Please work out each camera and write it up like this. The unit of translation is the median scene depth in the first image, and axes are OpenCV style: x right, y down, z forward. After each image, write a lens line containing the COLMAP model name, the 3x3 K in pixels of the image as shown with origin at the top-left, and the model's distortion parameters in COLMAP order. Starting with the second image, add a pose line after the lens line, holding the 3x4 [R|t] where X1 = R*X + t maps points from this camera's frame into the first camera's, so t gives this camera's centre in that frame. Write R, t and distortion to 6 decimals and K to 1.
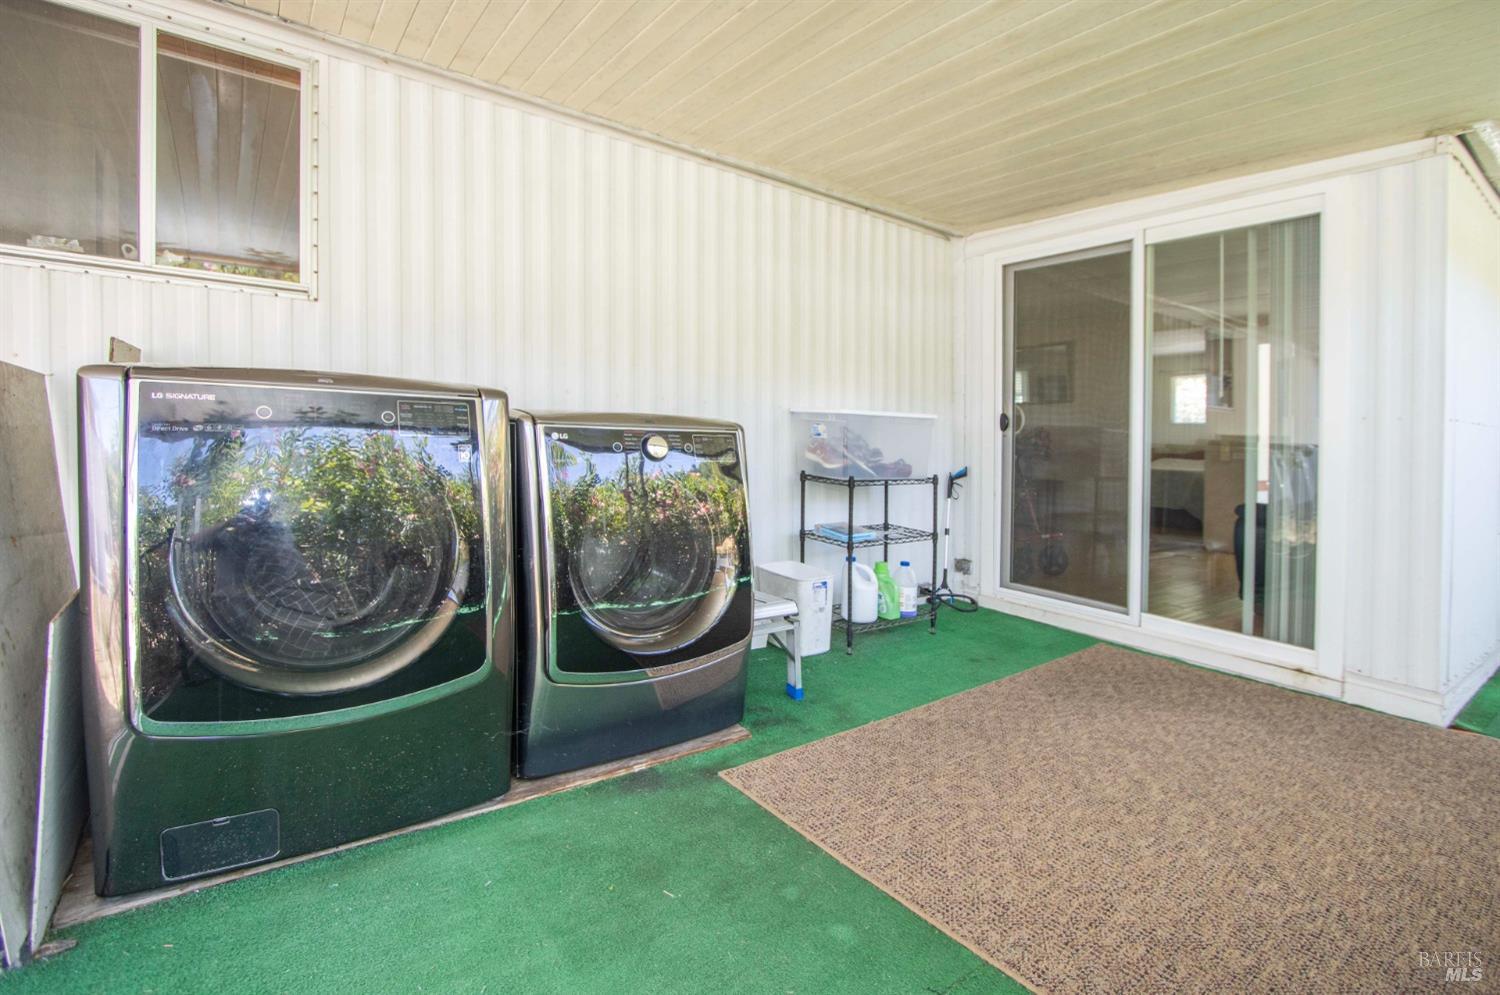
lens RADIAL K [[710.6, 0, 736.2], [0, 710.6, 445.6], [0, 0, 1]] dist [-0.008518, 0.002816]
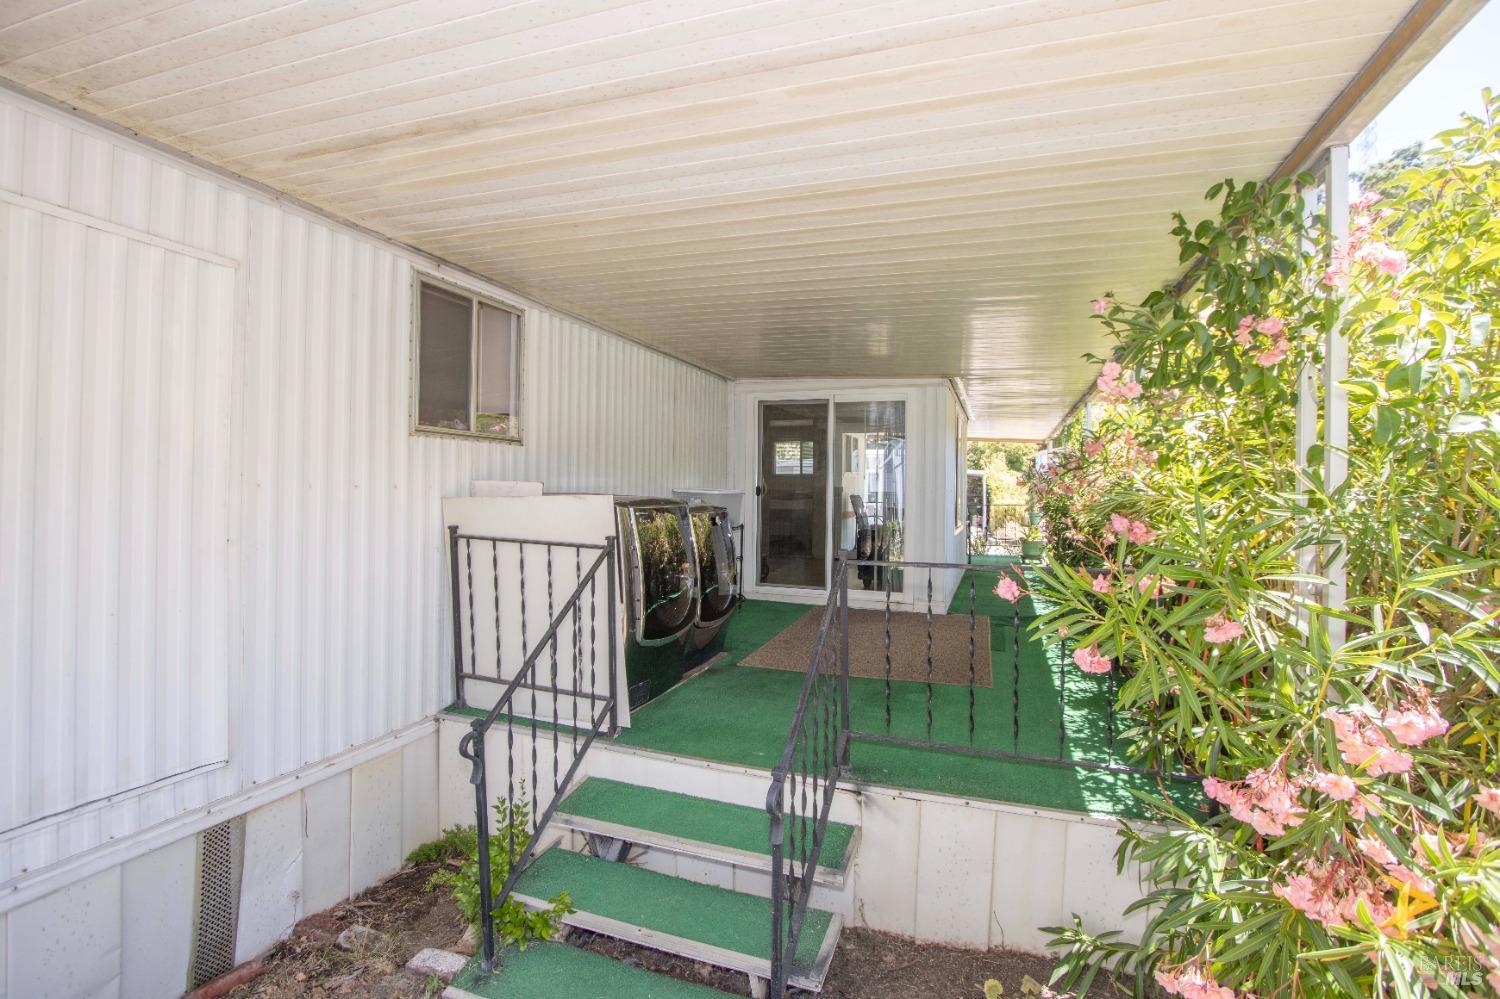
lens RADIAL K [[710.6, 0, 752.6], [0, 710.6, 497.2], [0, 0, 1]] dist [-0.008518, 0.002816]
pose [[0.825395, -0.035678, 0.563428, -0.855650], [0.029854, 0.999363, 0.019547, -0.068221], [-0.563766, 0.000687, 0.825934, -0.599873]]
